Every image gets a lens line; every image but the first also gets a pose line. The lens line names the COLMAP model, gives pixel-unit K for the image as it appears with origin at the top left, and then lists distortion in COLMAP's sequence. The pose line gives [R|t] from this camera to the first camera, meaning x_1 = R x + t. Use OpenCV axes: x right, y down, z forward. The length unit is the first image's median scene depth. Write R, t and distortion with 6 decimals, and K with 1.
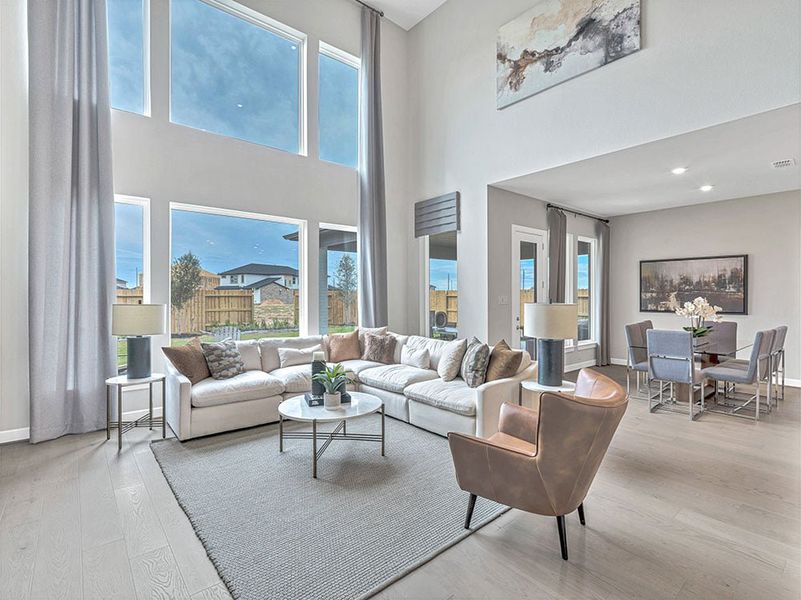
lens RADIAL K [[397.9, 0, 399.8], [0, 397.9, 296.8], [0, 0, 1]] dist [-0.000026, -0.000565]
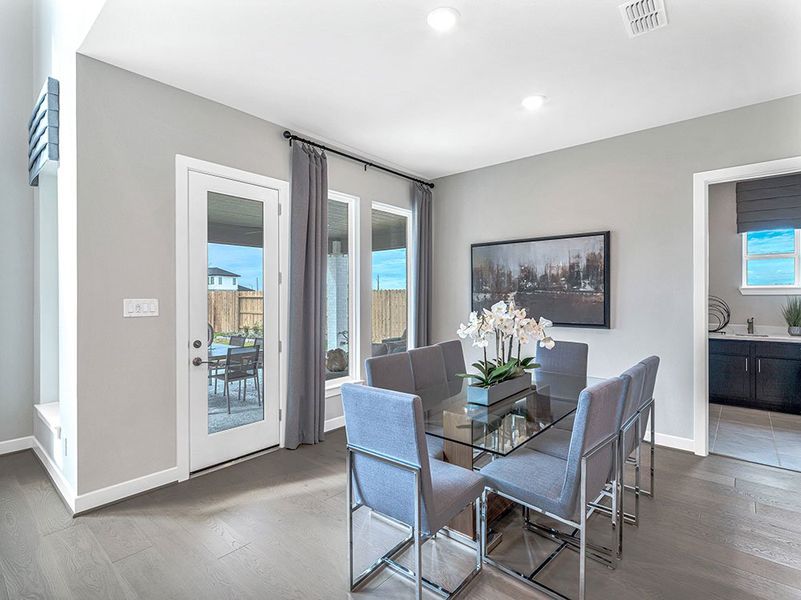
lens RADIAL K [[397.9, 0, 399.8], [0, 397.9, 296.8], [0, 0, 1]] dist [-0.000026, -0.000565]
pose [[0.987345, -0.000122, 0.158585, 0.435664], [0.000369, 0.999999, -0.001532, -0.003253], [-0.158584, 0.001571, 0.987344, 0.423456]]
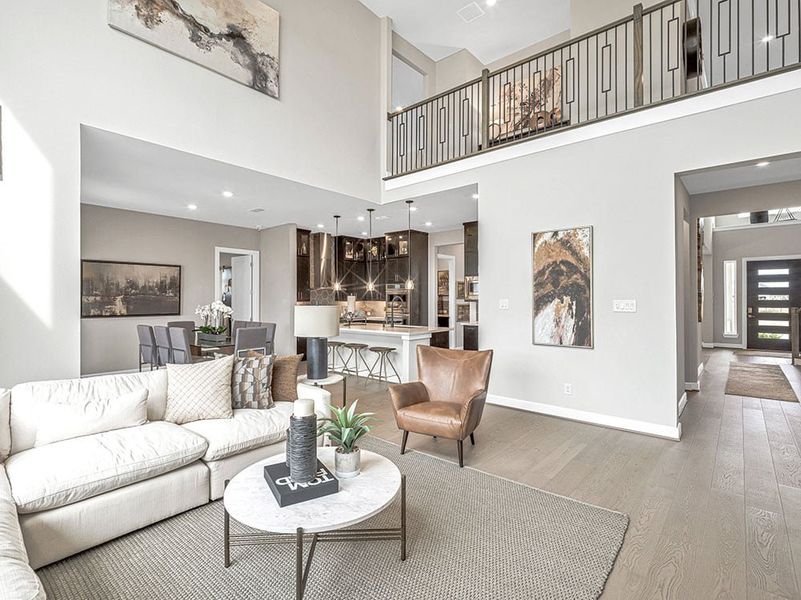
lens RADIAL K [[397.9, 0, 399.8], [0, 397.9, 296.8], [0, 0, 1]] dist [-0.000026, -0.000565]
pose [[-0.162182, 0.005914, 0.986743, -0.413078], [0.005049, 0.999974, -0.005164, -0.000675], [-0.986748, 0.004145, -0.162208, 0.513063]]
